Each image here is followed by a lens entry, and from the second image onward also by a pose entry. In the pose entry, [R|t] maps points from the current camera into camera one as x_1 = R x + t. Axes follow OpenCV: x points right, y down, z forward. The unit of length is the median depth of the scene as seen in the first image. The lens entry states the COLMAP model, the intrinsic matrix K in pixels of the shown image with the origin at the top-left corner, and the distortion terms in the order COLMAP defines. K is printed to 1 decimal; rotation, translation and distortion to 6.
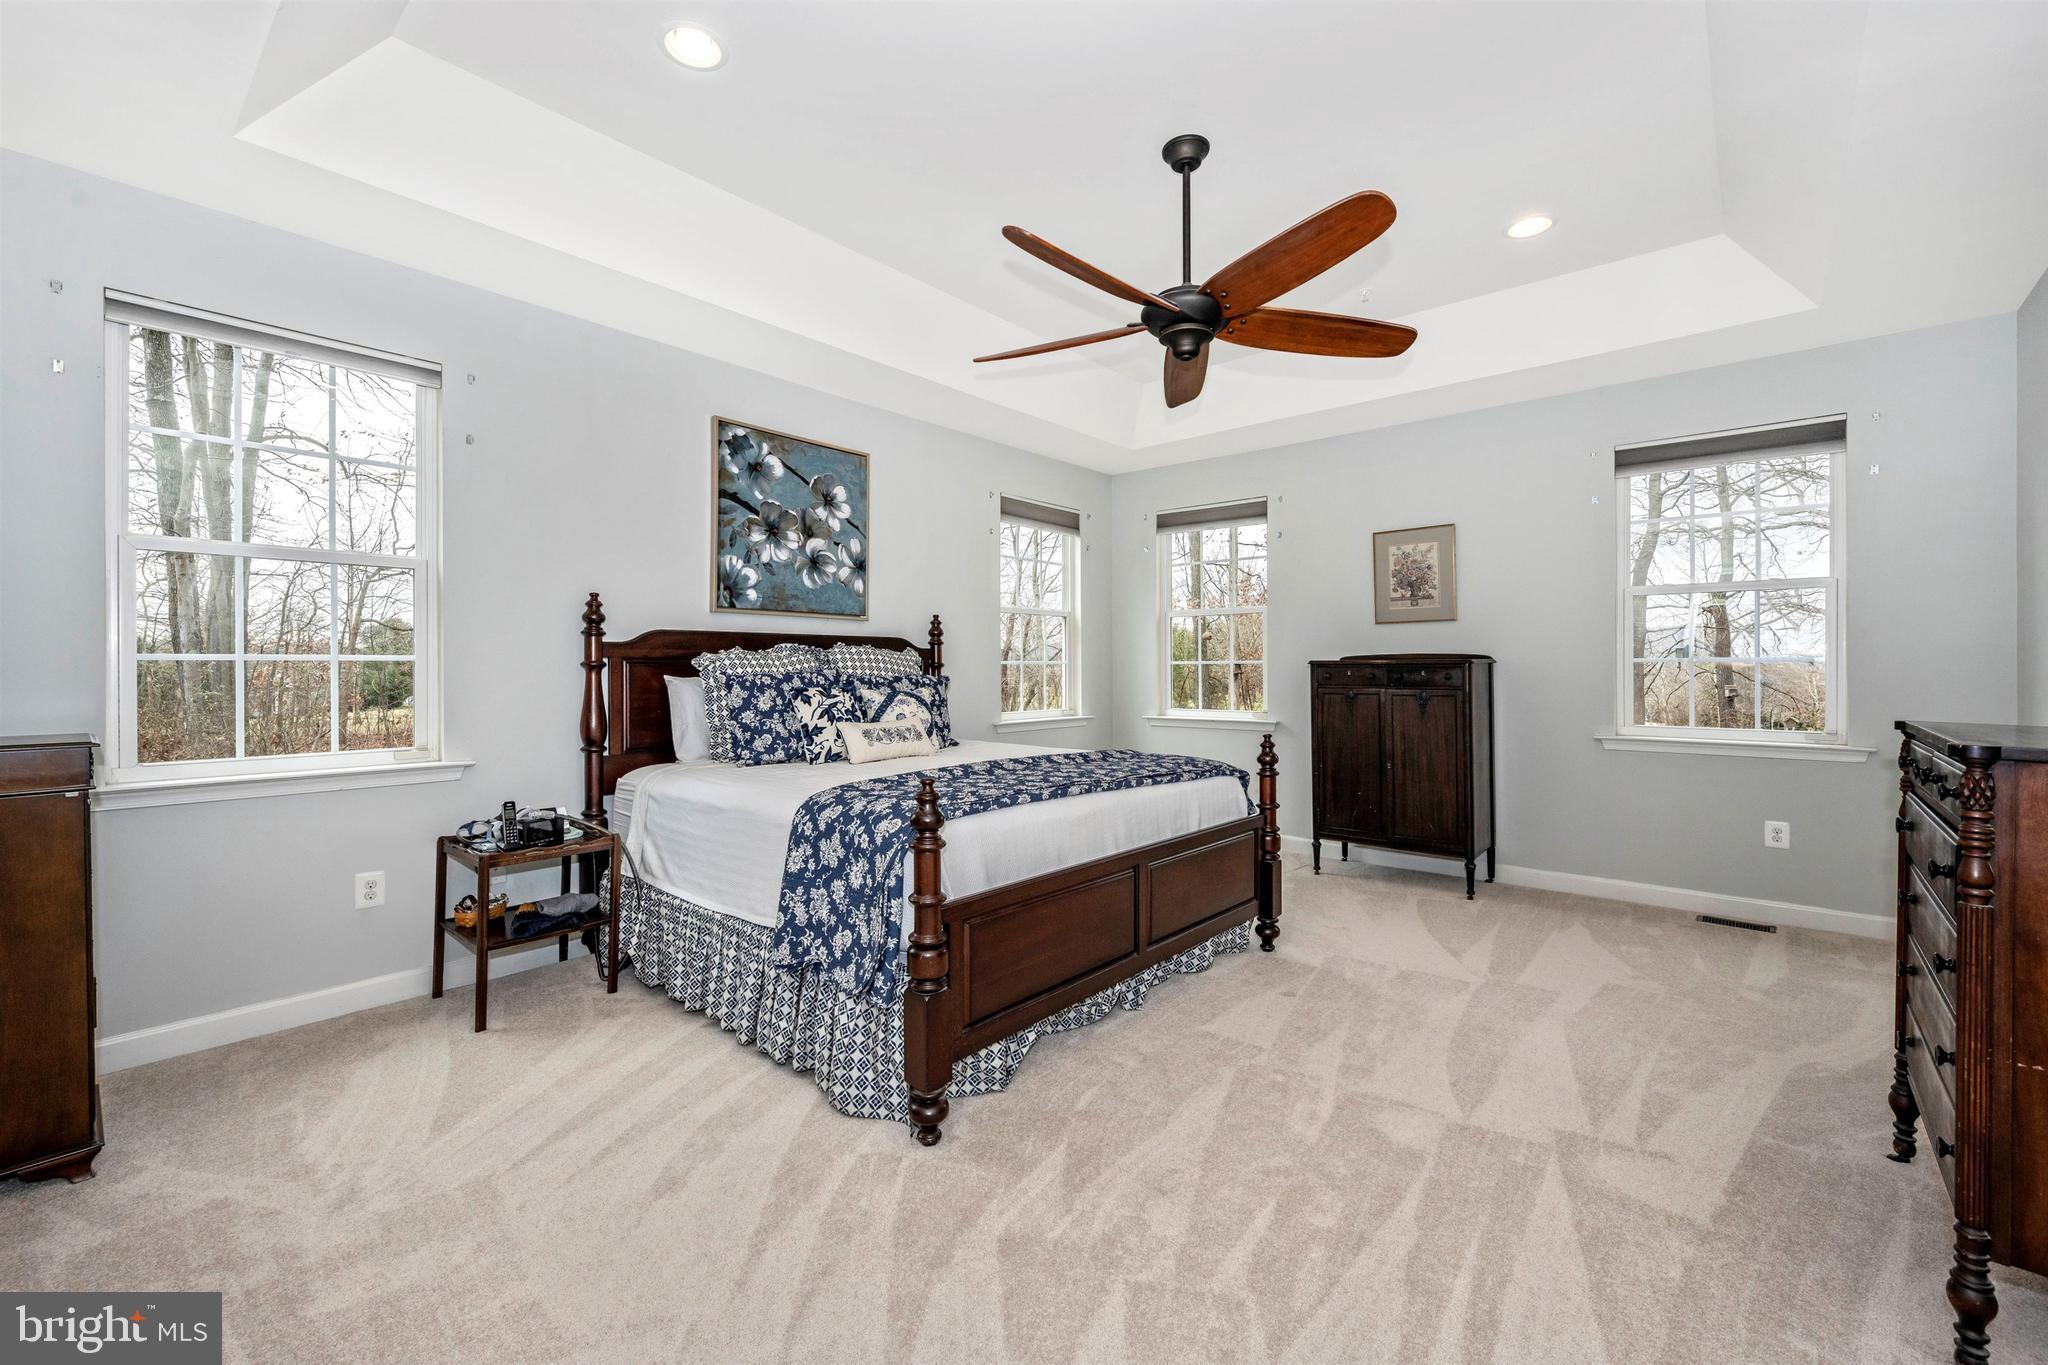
lens RADIAL K [[830.6, 0, 1027.8], [0, 830.6, 673.7], [0, 0, 1]] dist [0.000139, 0.000059]
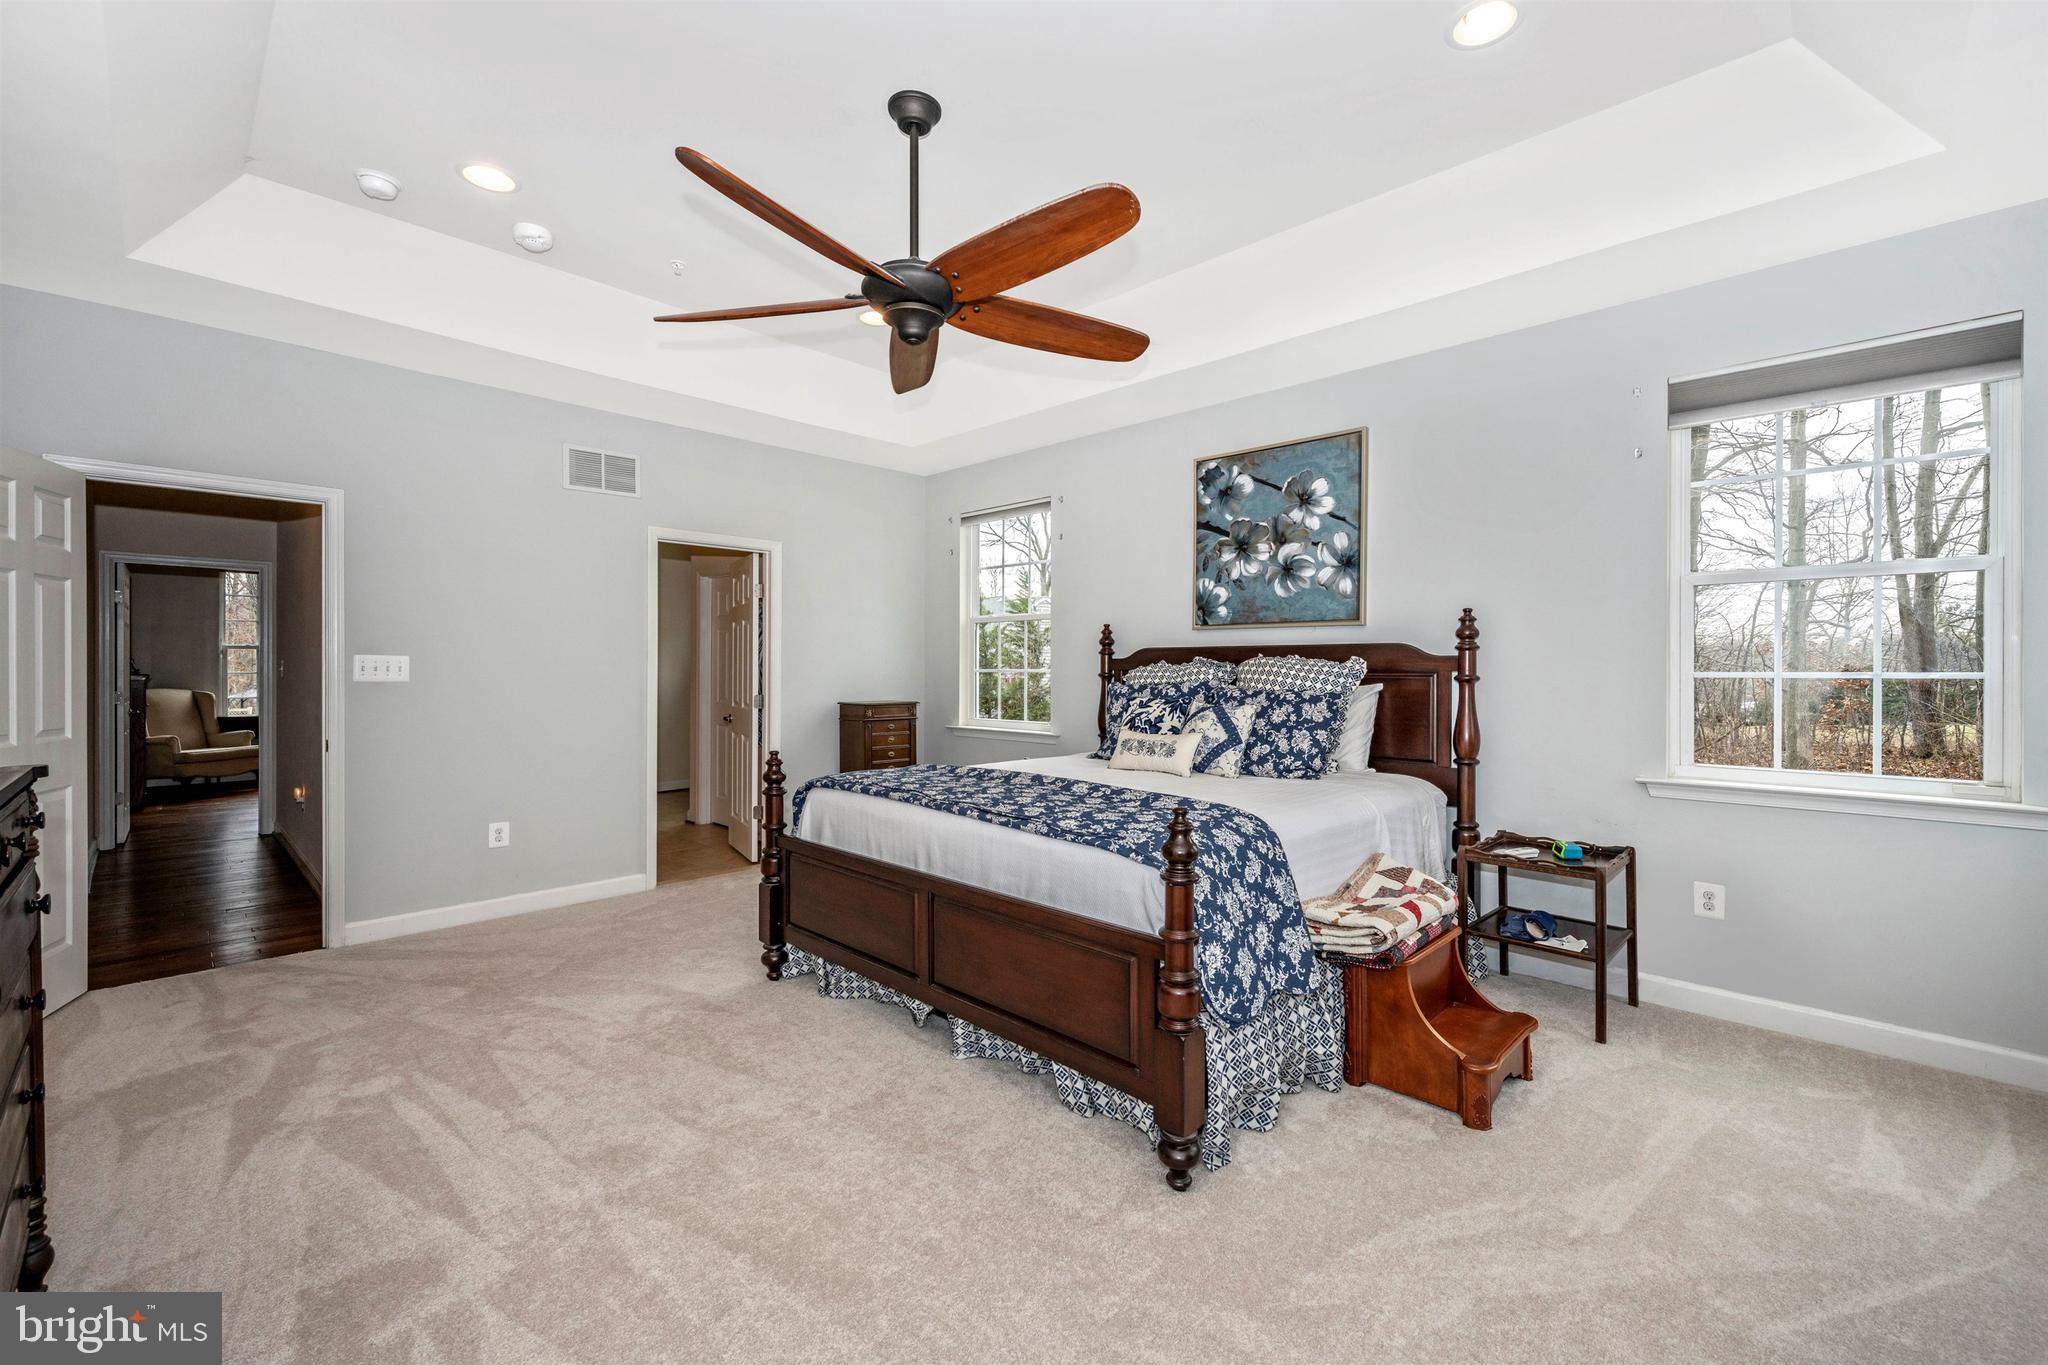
lens RADIAL K [[830.6, 0, 1027.8], [0, 830.6, 673.7], [0, 0, 1]] dist [0.000139, 0.000059]
pose [[-0.045628, 0.014070, -0.998859, 0.749202], [-0.004074, 0.999890, 0.014271, -0.027781], [0.998950, 0.004720, -0.045566, 0.783525]]
